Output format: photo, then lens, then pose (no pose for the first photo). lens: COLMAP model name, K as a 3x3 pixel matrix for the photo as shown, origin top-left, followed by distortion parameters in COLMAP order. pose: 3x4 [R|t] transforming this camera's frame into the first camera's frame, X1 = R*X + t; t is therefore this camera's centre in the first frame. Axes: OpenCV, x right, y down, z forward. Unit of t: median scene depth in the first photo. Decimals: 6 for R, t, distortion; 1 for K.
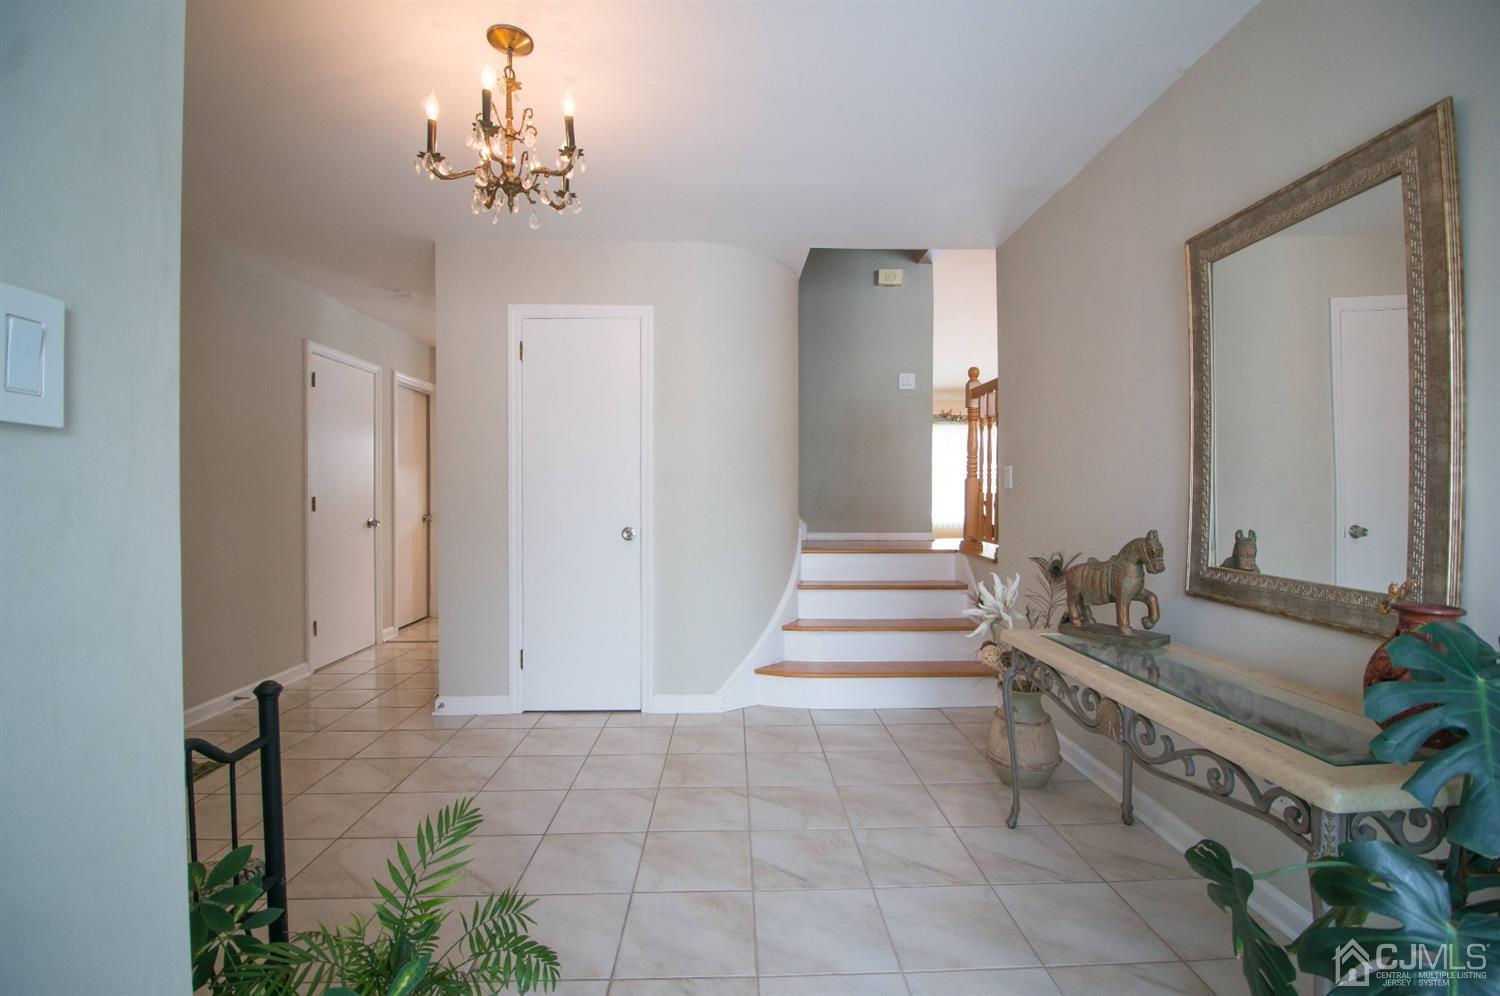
lens RADIAL K [[676.7, 0, 747.7], [0, 676.7, 502.3], [0, 0, 1]] dist [-0.000064, -0.017203]
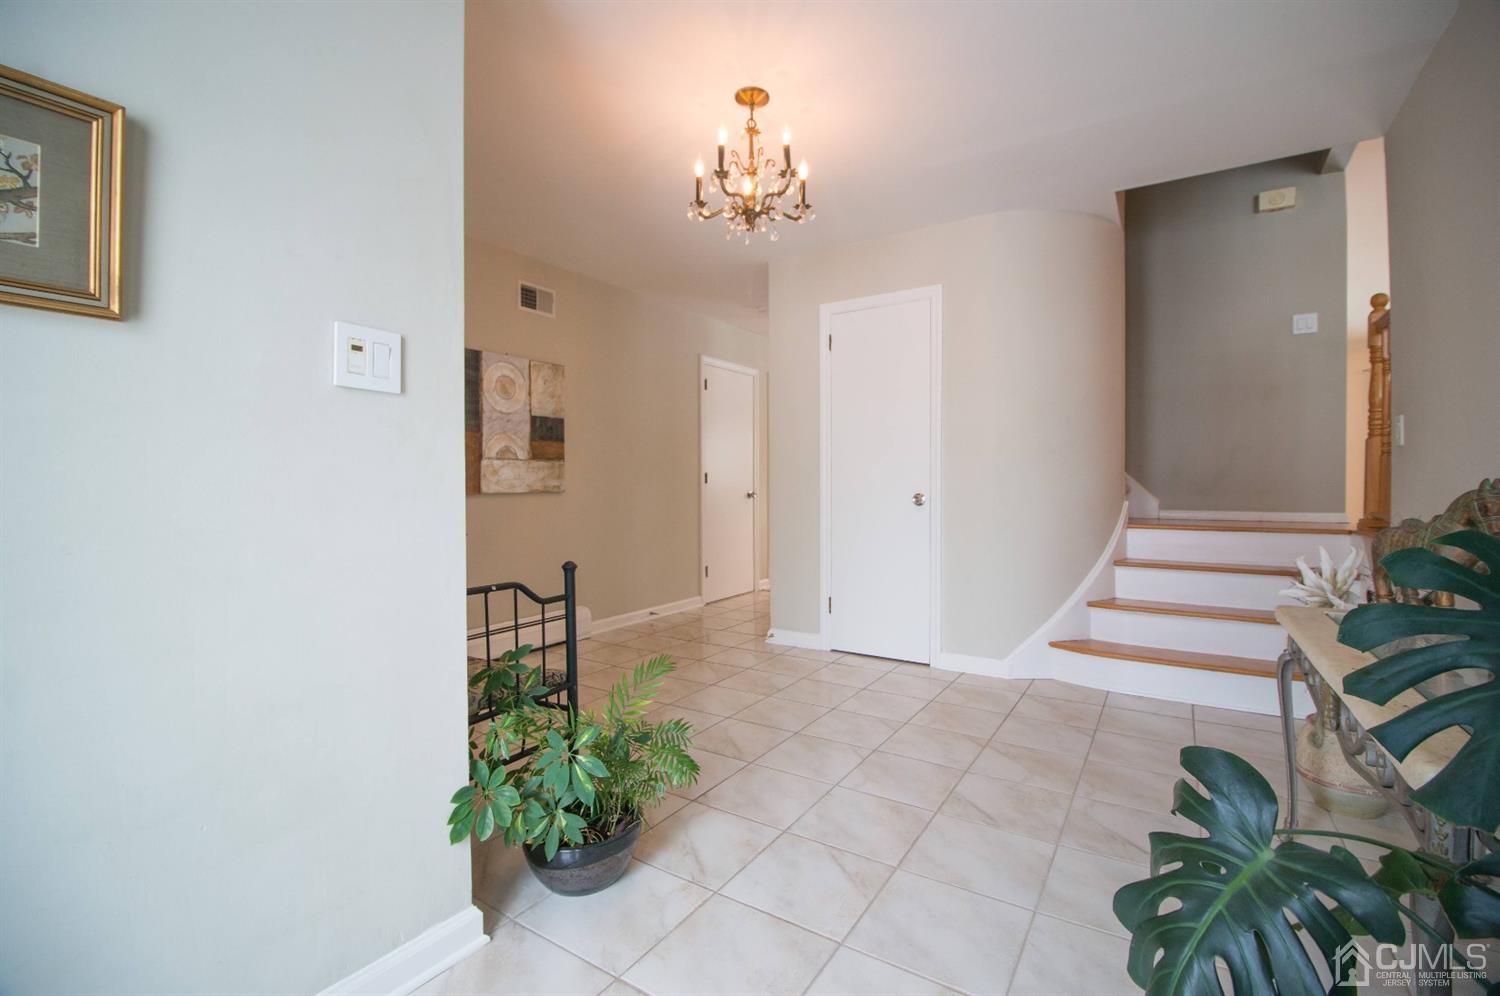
lens RADIAL K [[658.4, 0, 752.0], [0, 658.4, 499.4], [0, 0, 1]] dist [0.001125, -0.013434]
pose [[0.821597, 0.010517, -0.569971, 0.207027], [-0.005934, 0.999933, 0.009897, 0.037564], [0.570037, -0.004749, 0.821605, -0.018378]]
